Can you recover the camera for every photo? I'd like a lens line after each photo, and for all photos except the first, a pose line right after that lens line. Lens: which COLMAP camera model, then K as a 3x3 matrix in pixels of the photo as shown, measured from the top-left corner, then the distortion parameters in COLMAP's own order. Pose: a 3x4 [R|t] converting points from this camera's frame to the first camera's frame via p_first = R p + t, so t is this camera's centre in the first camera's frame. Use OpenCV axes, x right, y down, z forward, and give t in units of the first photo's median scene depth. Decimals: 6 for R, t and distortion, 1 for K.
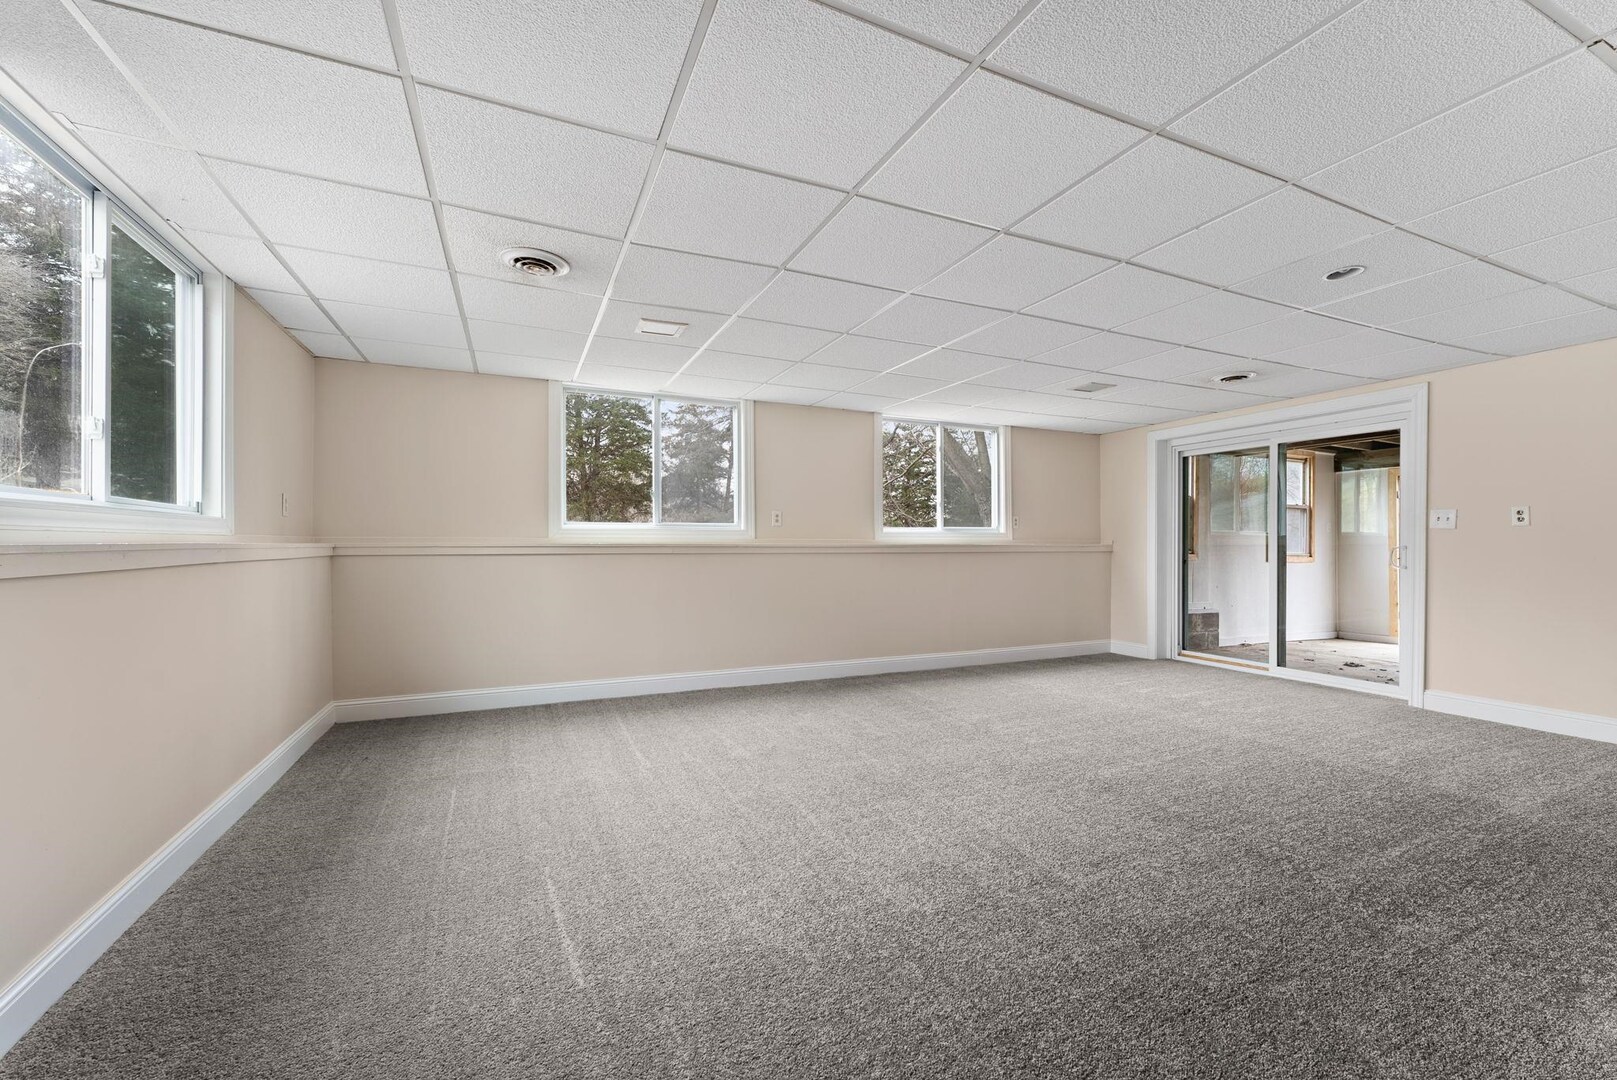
lens RADIAL K [[657.1, 0, 805.9], [0, 657.1, 541.8], [0, 0, 1]] dist [0.003594, 0.000065]
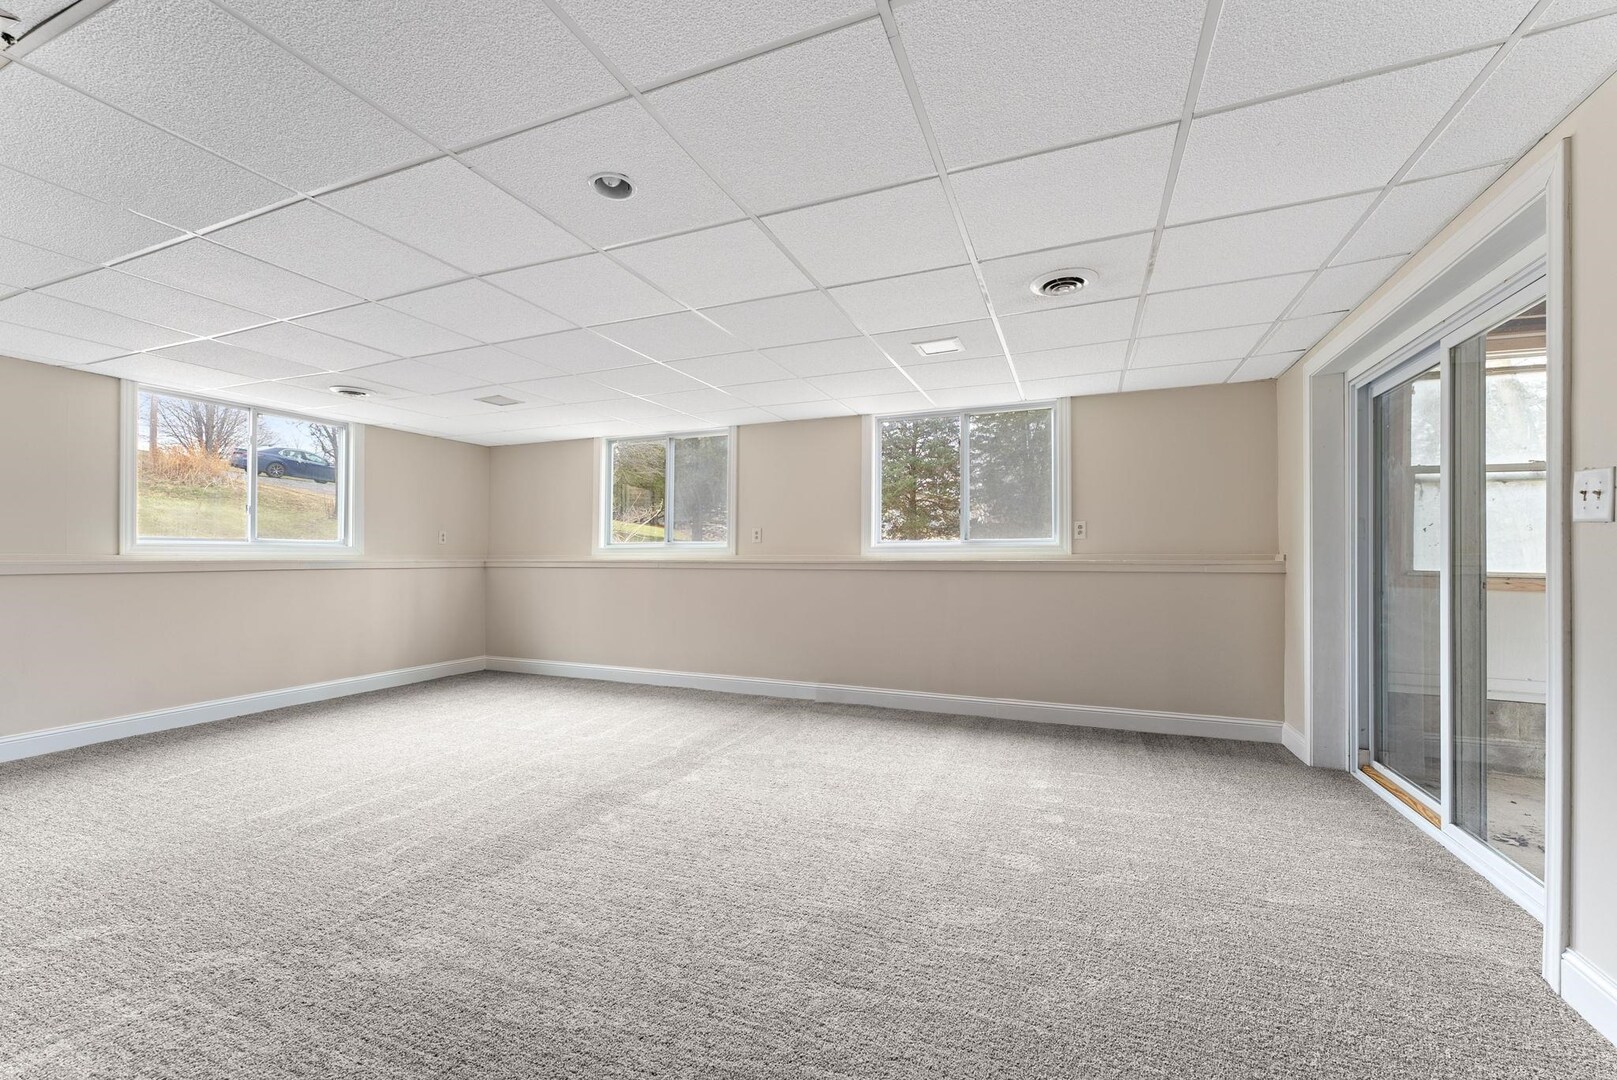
lens RADIAL K [[657.1, 0, 800.7], [0, 657.1, 551.2], [0, 0, 1]] dist [0.003594, 0.000065]
pose [[0.676109, -0.010624, -0.736725, 0.643973], [0.001536, 0.999914, -0.013010, 0.002461], [0.736800, 0.007665, 0.676067, 0.296938]]
